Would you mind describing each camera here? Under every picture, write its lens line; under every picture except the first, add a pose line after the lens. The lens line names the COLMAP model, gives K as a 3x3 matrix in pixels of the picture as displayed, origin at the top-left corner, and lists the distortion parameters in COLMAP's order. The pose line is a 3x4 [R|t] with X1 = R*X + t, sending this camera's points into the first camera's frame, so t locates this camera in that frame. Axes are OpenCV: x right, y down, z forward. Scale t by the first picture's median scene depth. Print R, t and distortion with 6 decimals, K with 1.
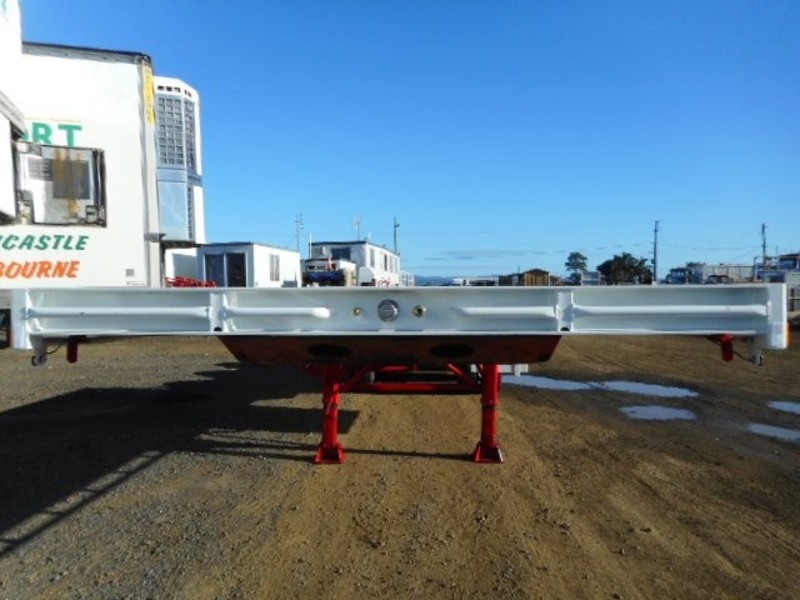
lens RADIAL K [[603.1, 0, 400.0], [0, 603.1, 300.0], [0, 0, 1]] dist [0.005595, 0.002383]
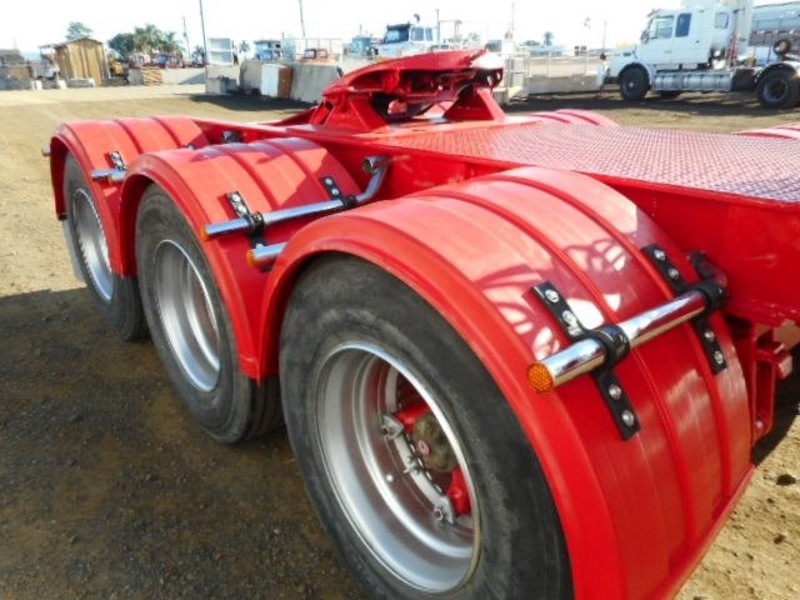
lens RADIAL K [[601.0, 0, 400.0], [0, 601.0, 300.0], [0, 0, 1]] dist [0.000437, 0.000979]
pose [[0.732242, -0.252849, 0.632367, -0.040671], [0.021775, 0.936743, 0.349339, 0.000116], [-0.680696, -0.242031, 0.691429, 0.190361]]
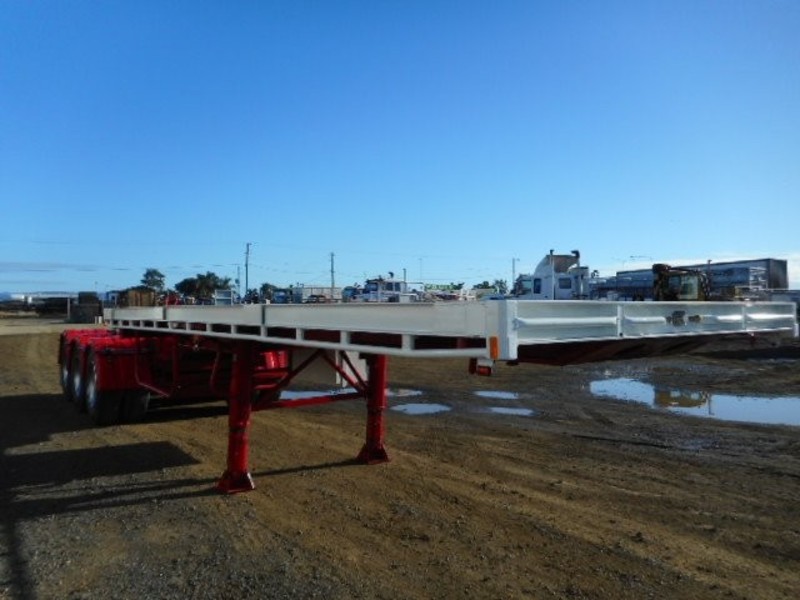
lens RADIAL K [[603.1, 0, 400.0], [0, 603.1, 300.0], [0, 0, 1]] dist [0.005595, 0.002383]
pose [[0.777382, 0.009162, 0.628962, -0.064076], [0.010089, 0.999584, -0.027031, 0.000273], [-0.628948, 0.027359, 0.776966, 0.013759]]
